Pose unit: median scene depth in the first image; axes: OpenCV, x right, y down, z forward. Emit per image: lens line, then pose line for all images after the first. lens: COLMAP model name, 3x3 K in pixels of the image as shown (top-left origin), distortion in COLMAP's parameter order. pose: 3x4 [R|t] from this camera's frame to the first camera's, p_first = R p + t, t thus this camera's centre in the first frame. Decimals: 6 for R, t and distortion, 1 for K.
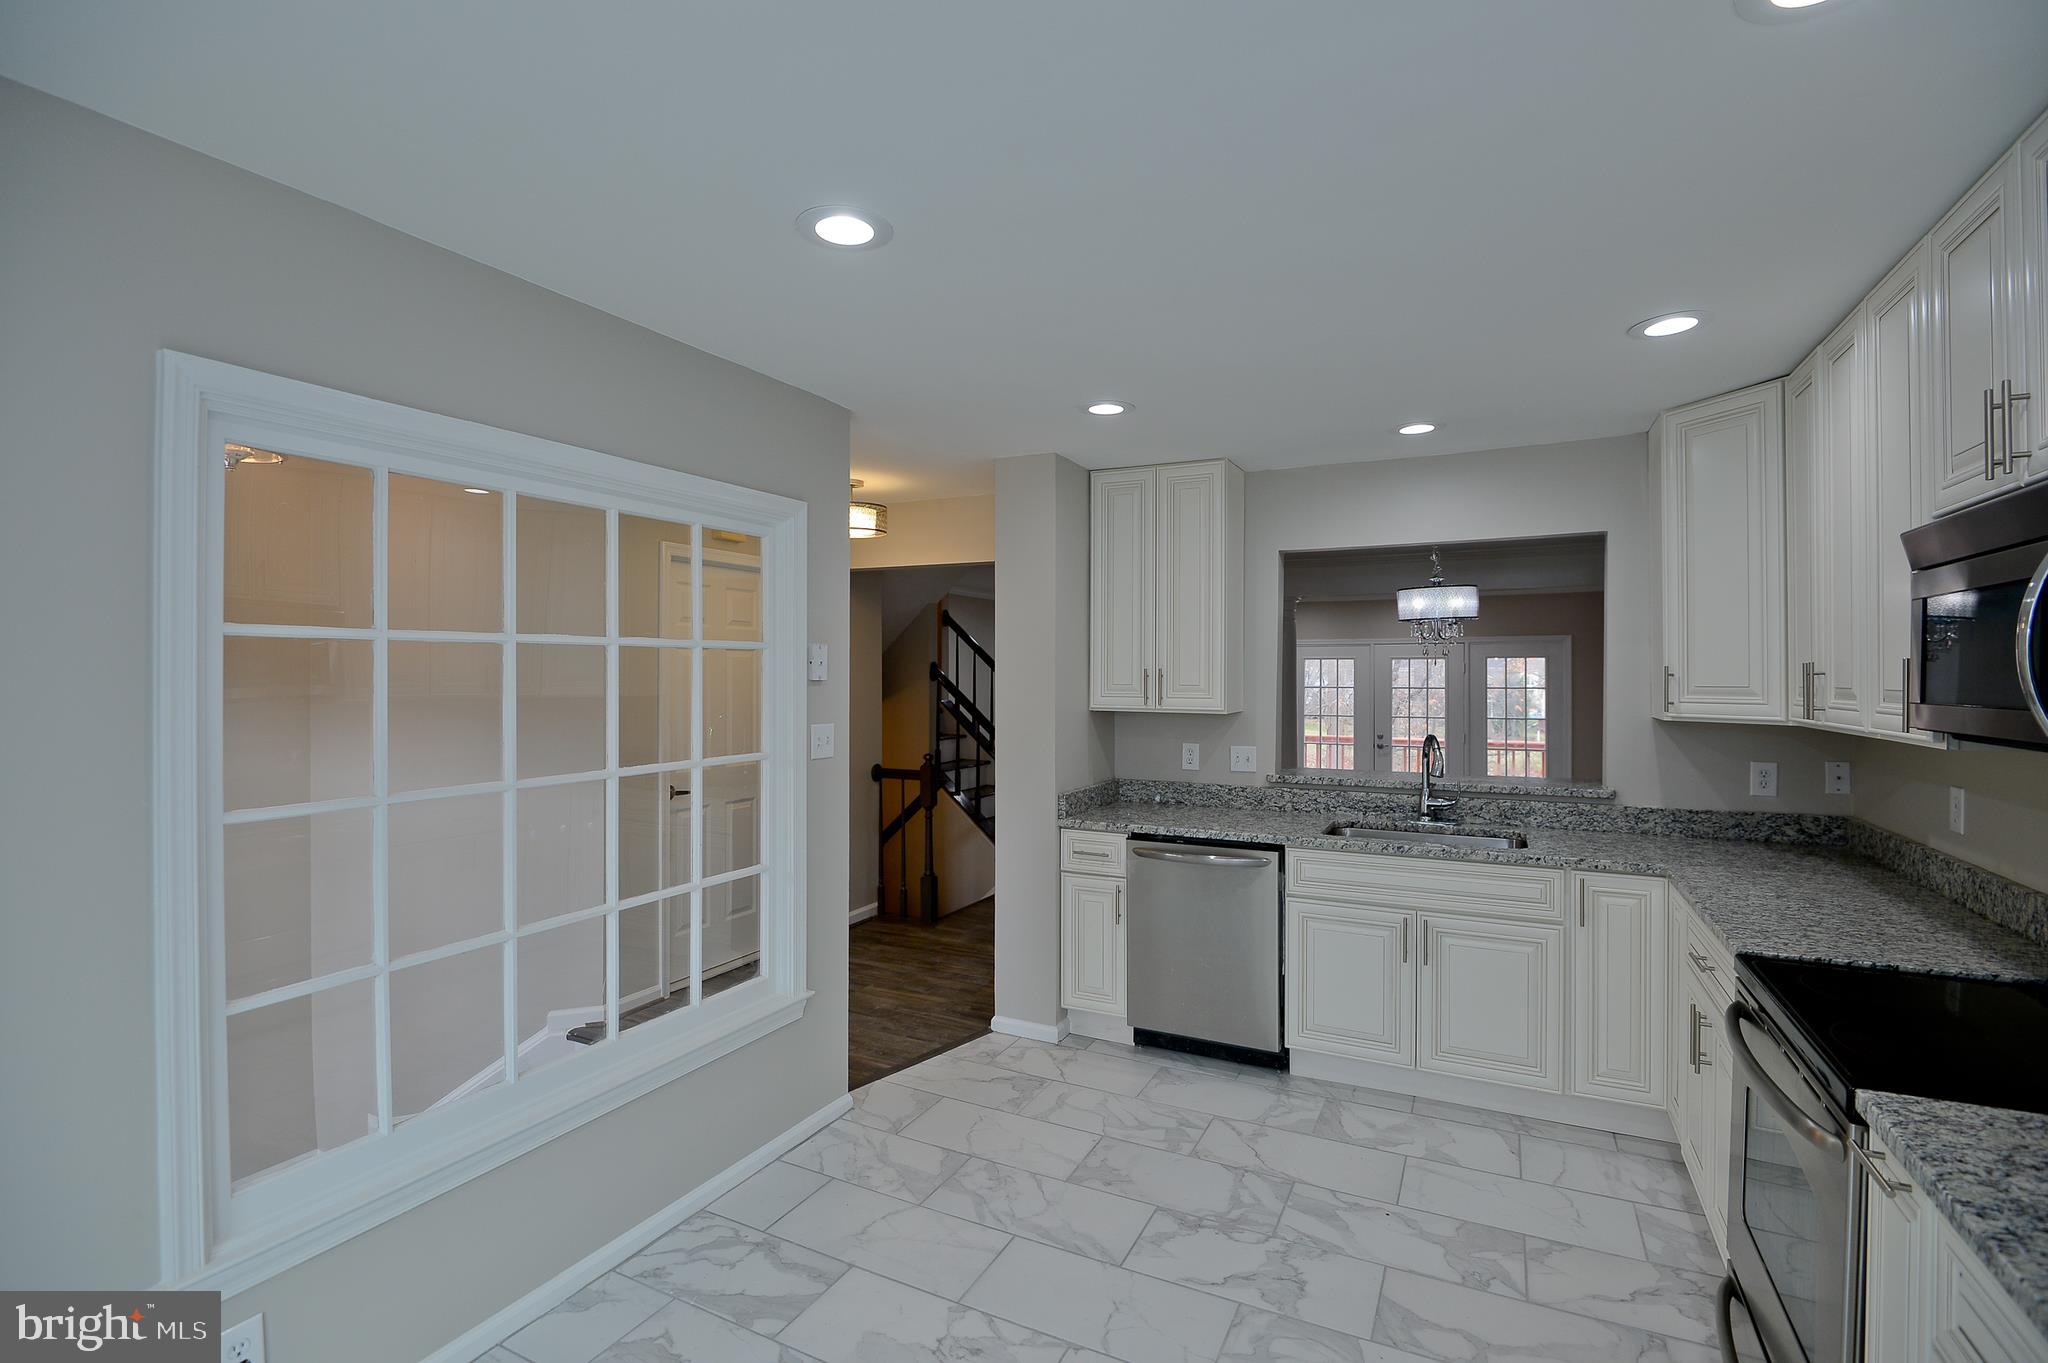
lens RADIAL K [[942.7, 0, 1024.6], [0, 942.7, 674.8], [0, 0, 1]] dist [-0.000538, -0.010614]
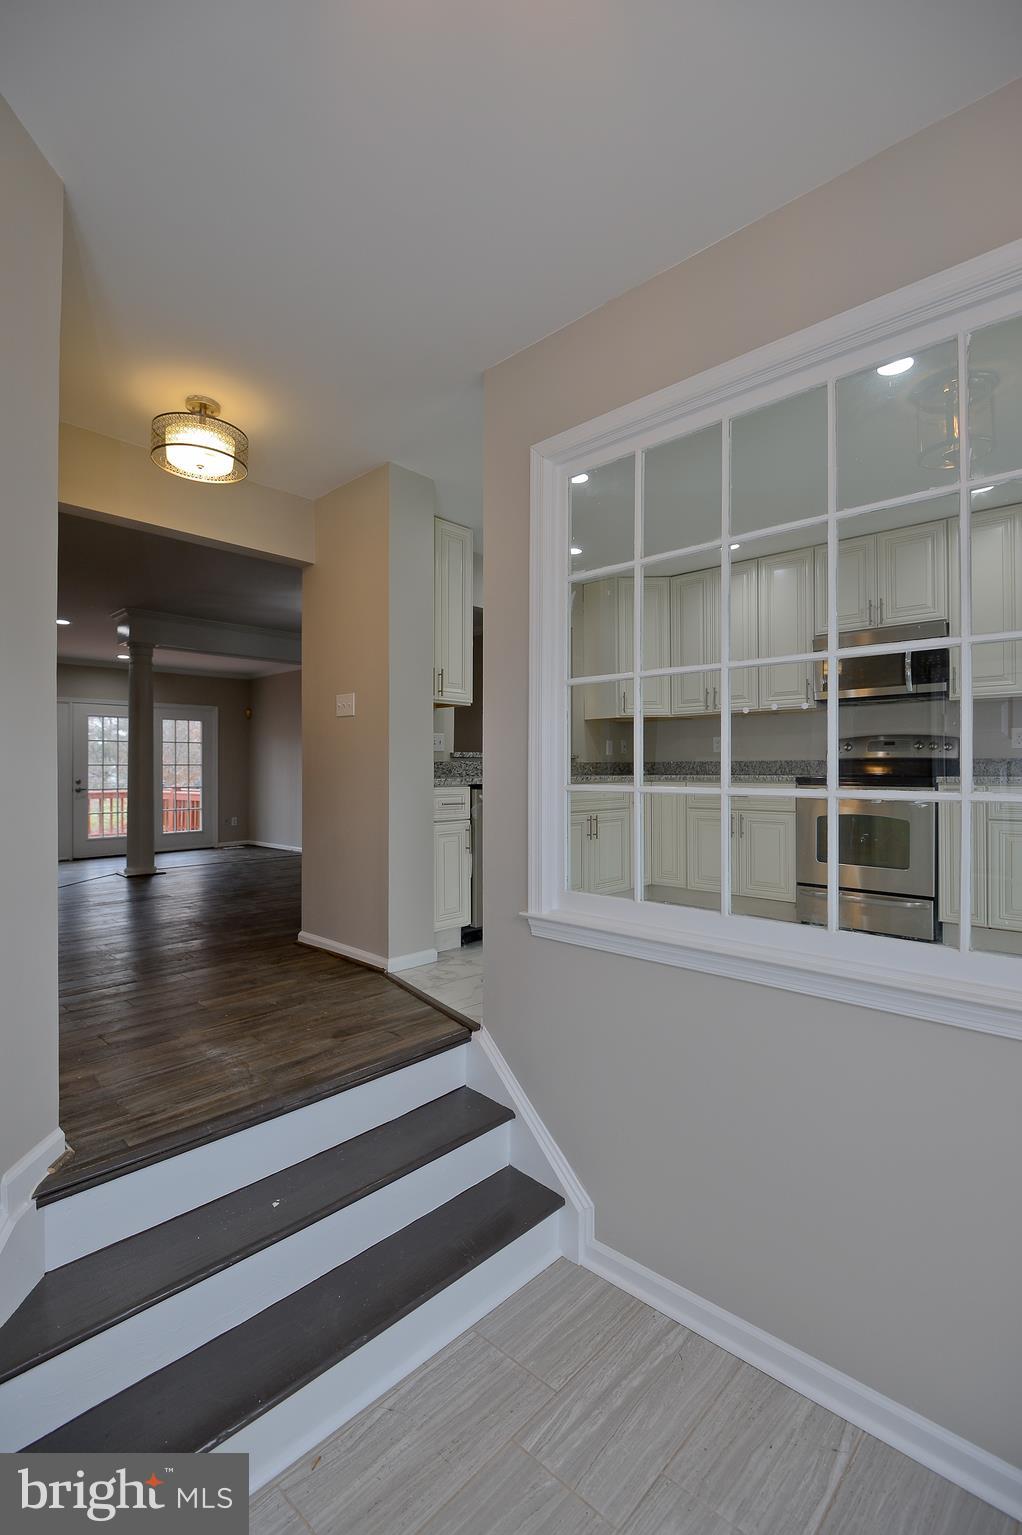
lens RADIAL K [[706.6, 0, 511.0], [0, 706.6, 767.5], [0, 0, 1]] dist [-0.000538, -0.010614]
pose [[0.286464, 0.001499, 0.958090, -0.951206], [0.004869, 0.999984, -0.003020, 0.165643], [-0.958079, 0.005530, 0.286452, 0.747590]]
